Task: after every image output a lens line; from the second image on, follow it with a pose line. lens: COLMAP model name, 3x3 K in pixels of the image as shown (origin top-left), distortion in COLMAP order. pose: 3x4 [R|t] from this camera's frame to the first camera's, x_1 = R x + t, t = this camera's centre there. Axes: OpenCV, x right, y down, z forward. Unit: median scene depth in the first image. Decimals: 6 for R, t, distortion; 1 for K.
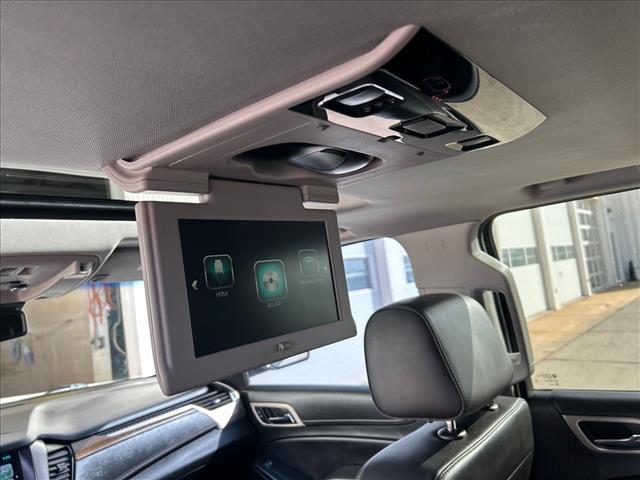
lens RADIAL K [[492.7, 0, 320.0], [0, 492.7, 240.0], [0, 0, 1]] dist [0.051157, -0.002362]
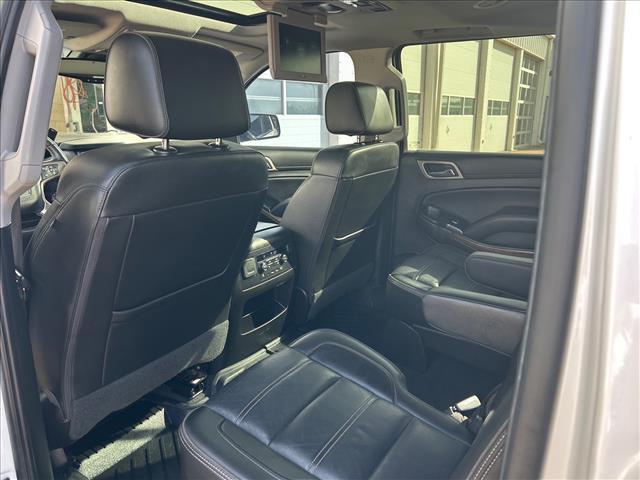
lens RADIAL K [[492.7, 0, 320.0], [0, 492.7, 240.0], [0, 0, 1]] dist [0.051157, -0.002362]
pose [[0.986303, 0.099126, 0.131832, -0.118536], [-0.136487, 0.939265, 0.314886, 0.083906], [-0.092612, -0.328566, 0.939929, -0.900163]]
